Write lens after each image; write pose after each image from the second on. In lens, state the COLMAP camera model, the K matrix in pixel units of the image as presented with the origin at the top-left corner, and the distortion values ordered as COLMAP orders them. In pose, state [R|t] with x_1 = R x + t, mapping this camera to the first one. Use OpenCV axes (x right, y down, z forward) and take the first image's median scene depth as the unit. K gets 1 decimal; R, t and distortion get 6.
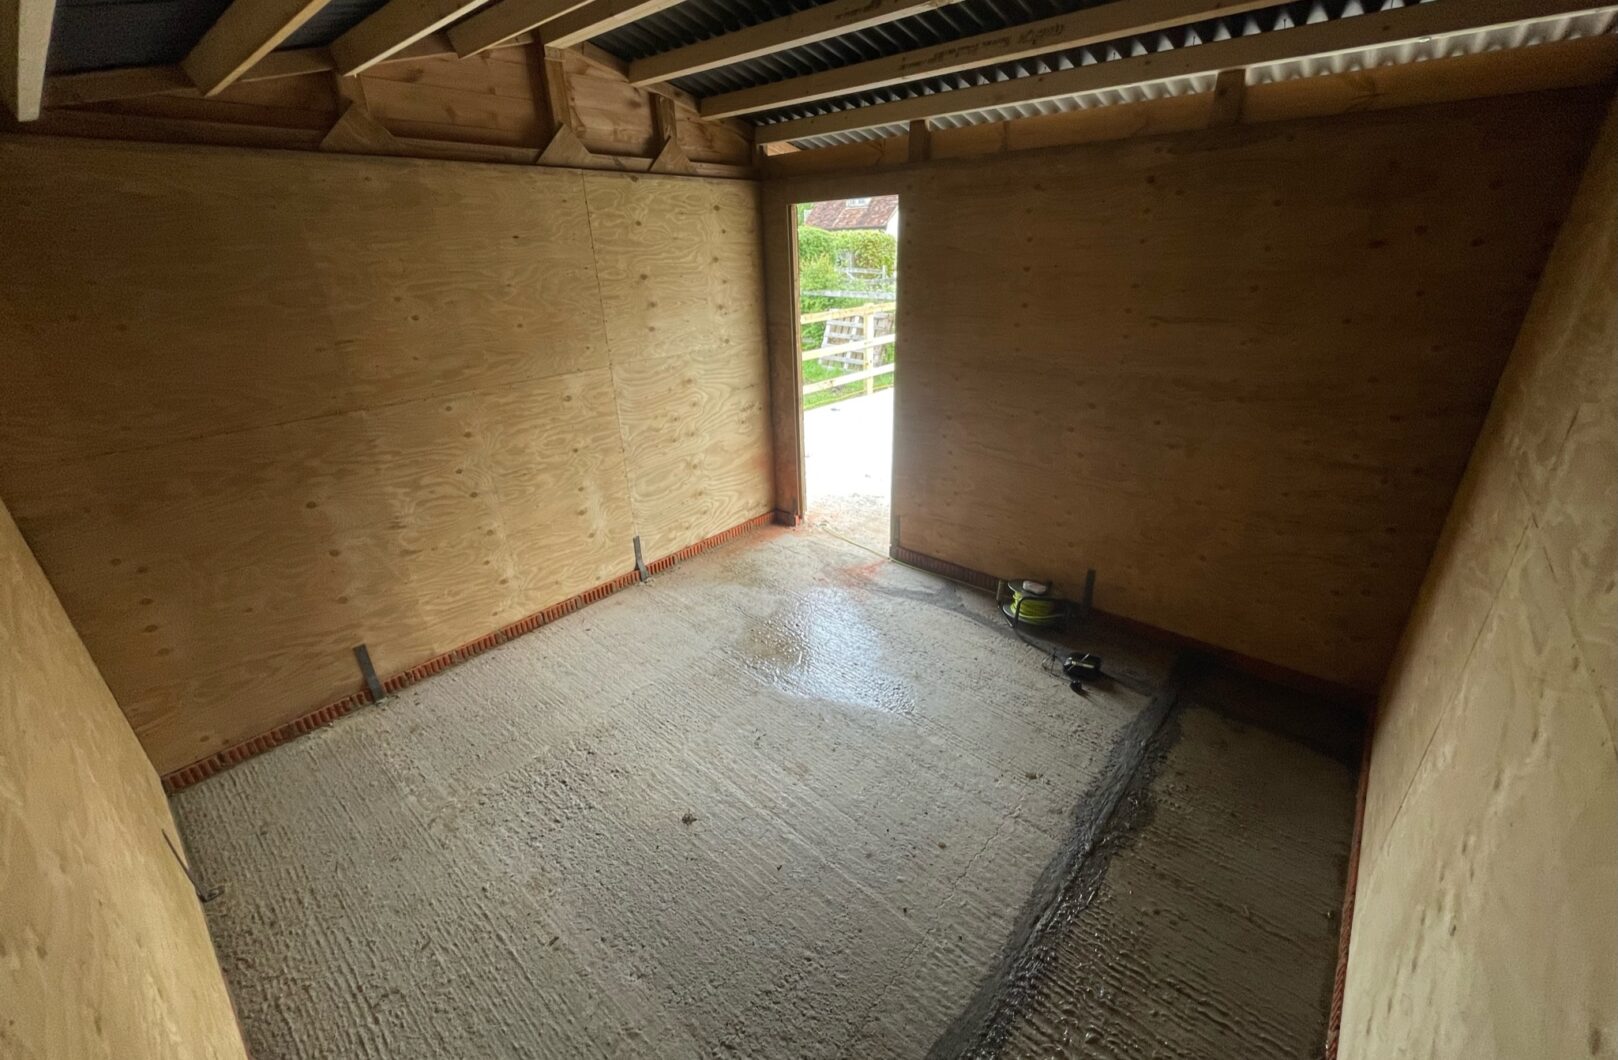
lens RADIAL K [[652.7, 0, 814.1], [0, 652.7, 531.2], [0, 0, 1]] dist [-0.008592, -0.000221]
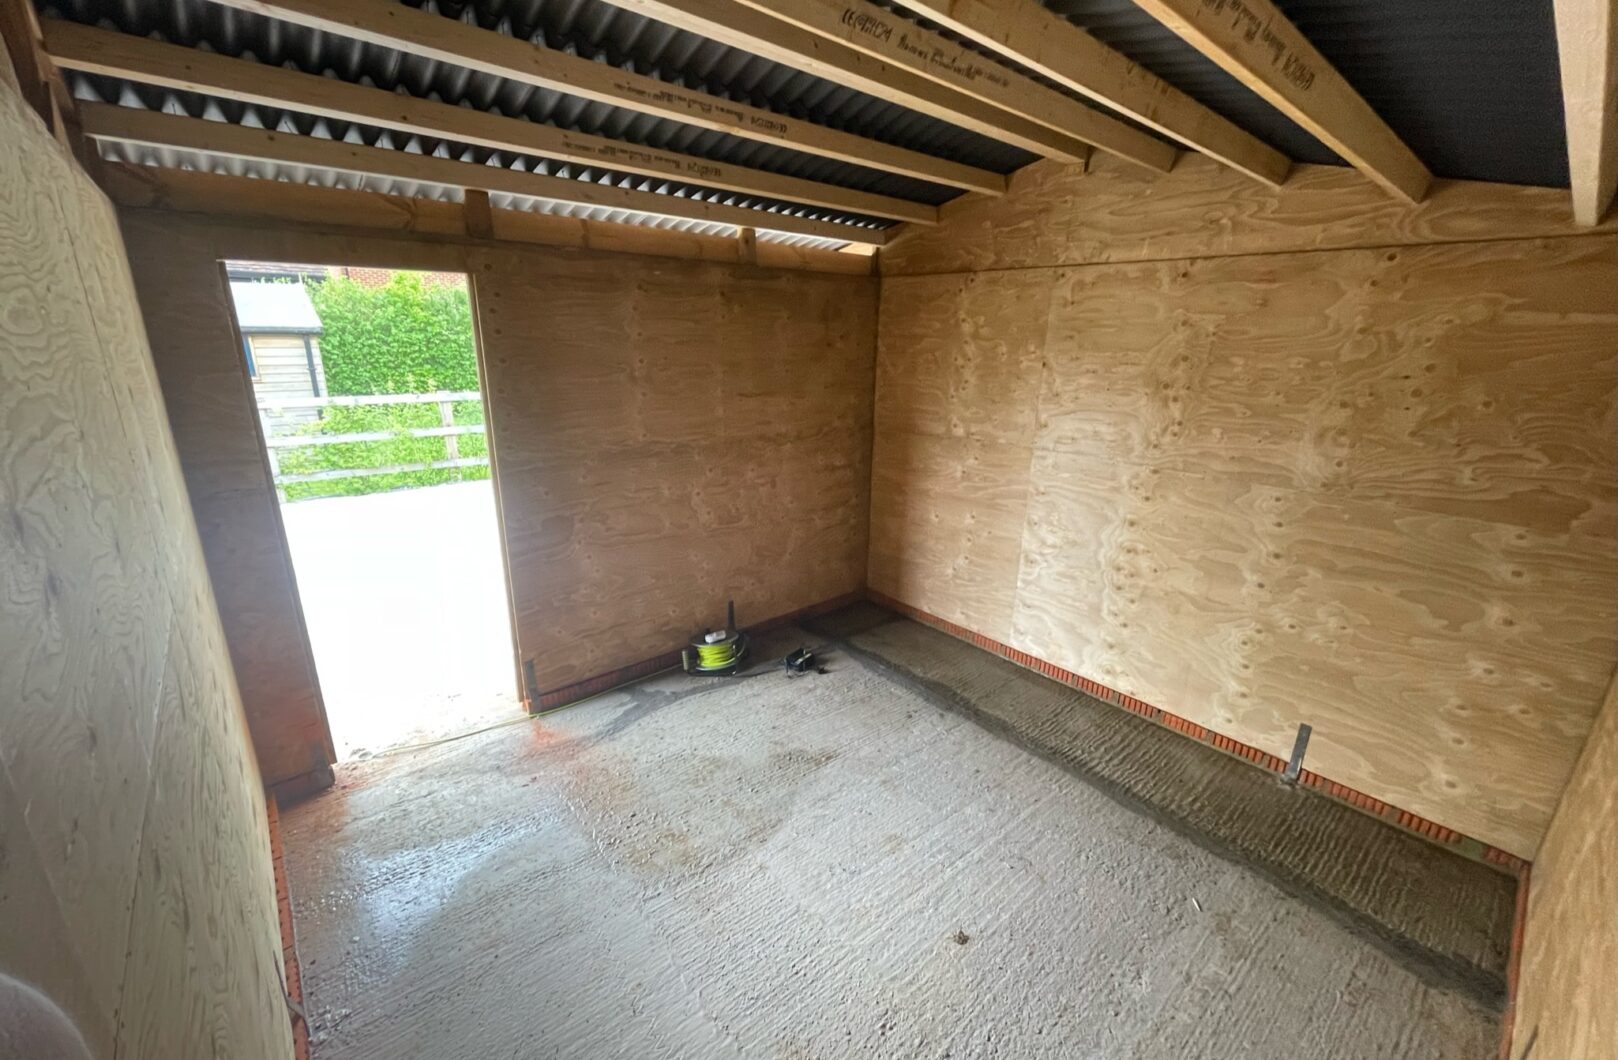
lens RADIAL K [[652.7, 0, 810.7], [0, 652.7, 527.3], [0, 0, 1]] dist [-0.008592, -0.000221]
pose [[0.137900, -0.254218, 0.957265, -0.770452], [0.378670, 0.906605, 0.186215, -0.268000], [-0.915201, 0.336808, 0.221285, 0.647823]]
